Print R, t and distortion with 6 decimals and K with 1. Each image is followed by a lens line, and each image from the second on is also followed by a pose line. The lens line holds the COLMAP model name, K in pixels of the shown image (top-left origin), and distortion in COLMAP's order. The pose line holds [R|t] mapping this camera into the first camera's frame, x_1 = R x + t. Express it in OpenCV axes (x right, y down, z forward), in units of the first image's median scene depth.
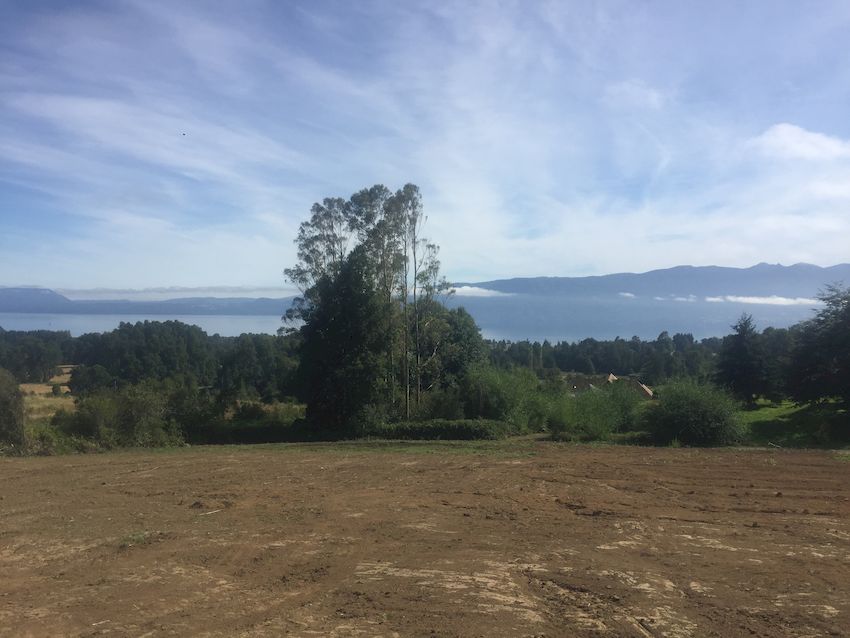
lens RADIAL K [[729.4, 0, 425.0], [0, 729.4, 319.0], [0, 0, 1]] dist [0.084339, -0.143783]
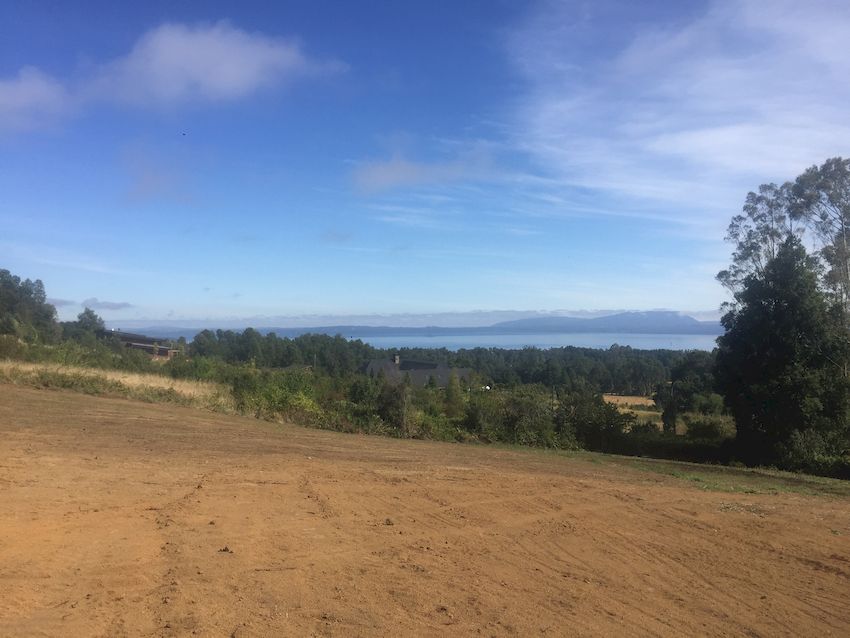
lens RADIAL K [[718.7, 0, 425.3], [0, 718.7, 315.9], [0, 0, 1]] dist [0.082844, -0.124989]
pose [[0.691315, -0.025601, -0.722099, 0.215905], [0.002393, 0.999448, -0.033143, 0.016572], [0.722549, 0.021184, 0.690995, 0.134980]]
